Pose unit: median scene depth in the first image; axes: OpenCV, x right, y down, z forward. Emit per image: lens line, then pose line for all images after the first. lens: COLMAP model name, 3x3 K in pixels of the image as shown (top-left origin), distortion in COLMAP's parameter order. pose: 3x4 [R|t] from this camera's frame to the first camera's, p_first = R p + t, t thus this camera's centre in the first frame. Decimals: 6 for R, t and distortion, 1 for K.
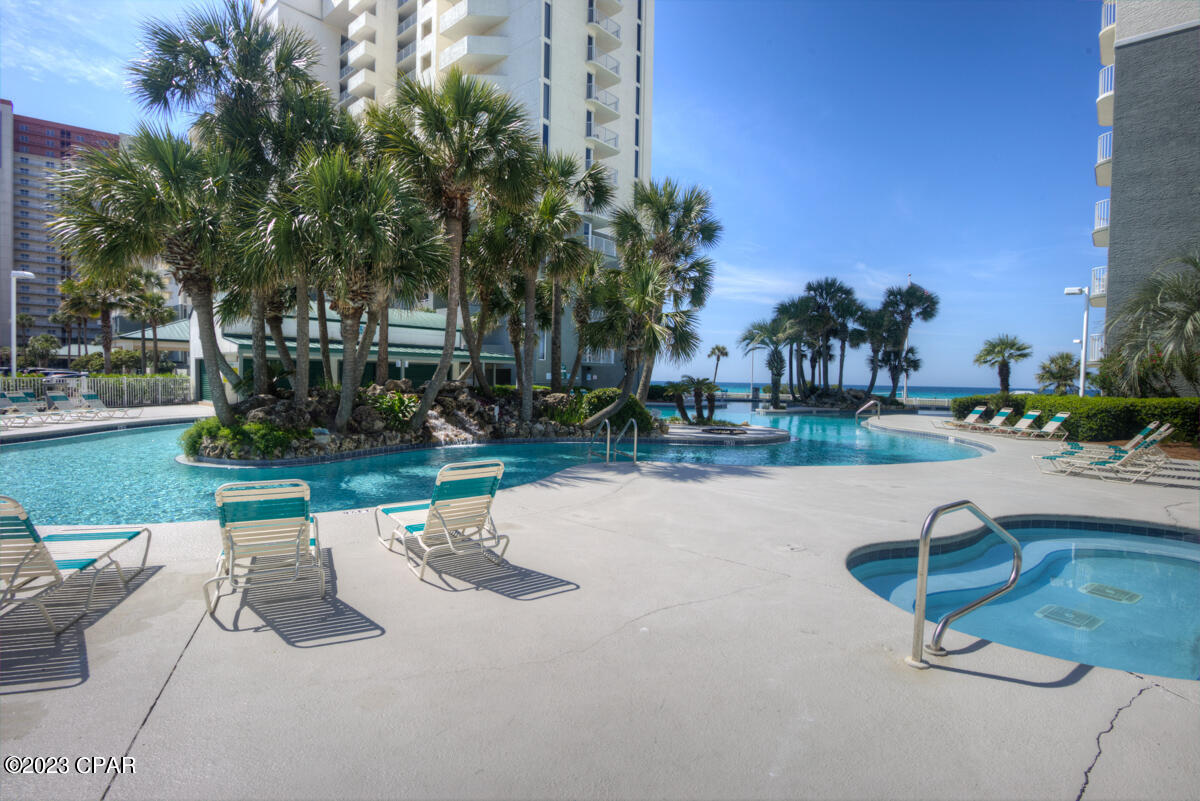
lens RADIAL K [[588.0, 0, 596.9], [0, 588.0, 402.0], [0, 0, 1]] dist [-0.019097, -0.000691]
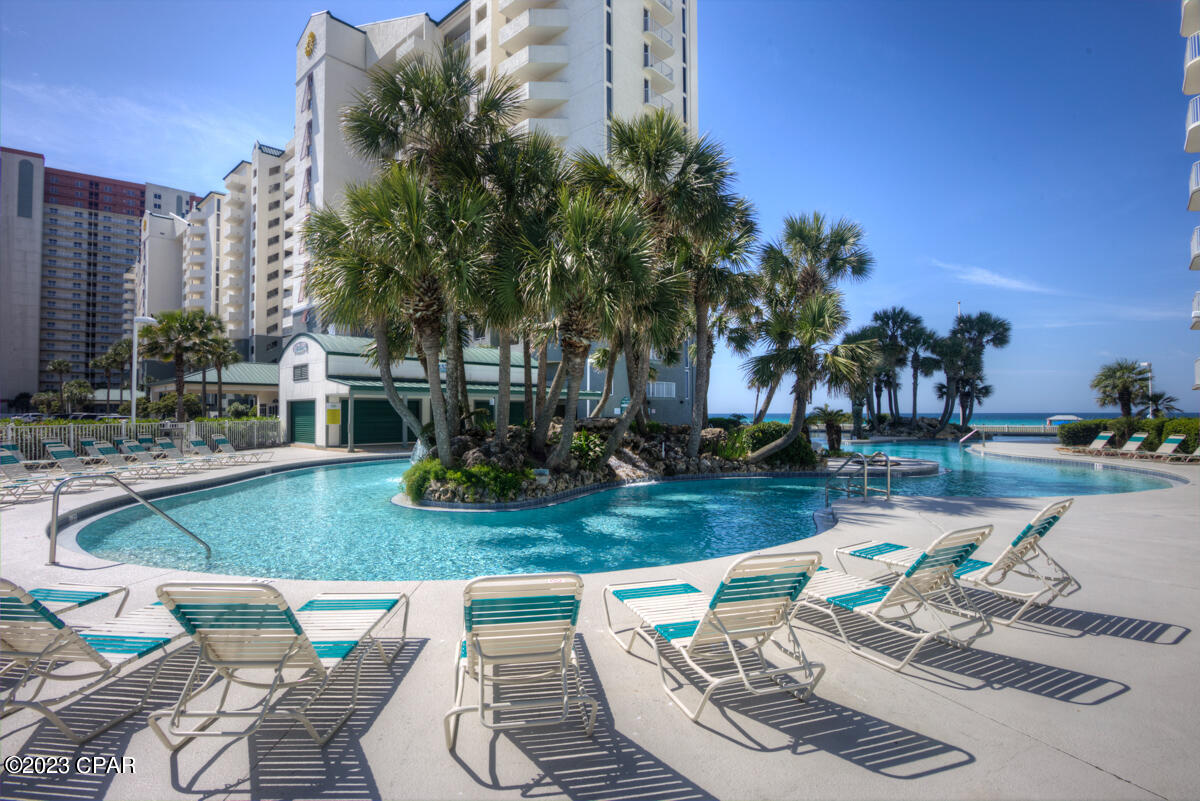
lens RADIAL K [[588.0, 0, 596.5], [0, 588.0, 402.6], [0, 0, 1]] dist [-0.019097, -0.000691]
pose [[0.999739, -0.021553, -0.007582, -0.230706], [0.021090, 0.998170, -0.056671, -0.005217], [0.008790, 0.056496, 0.998364, 0.006975]]
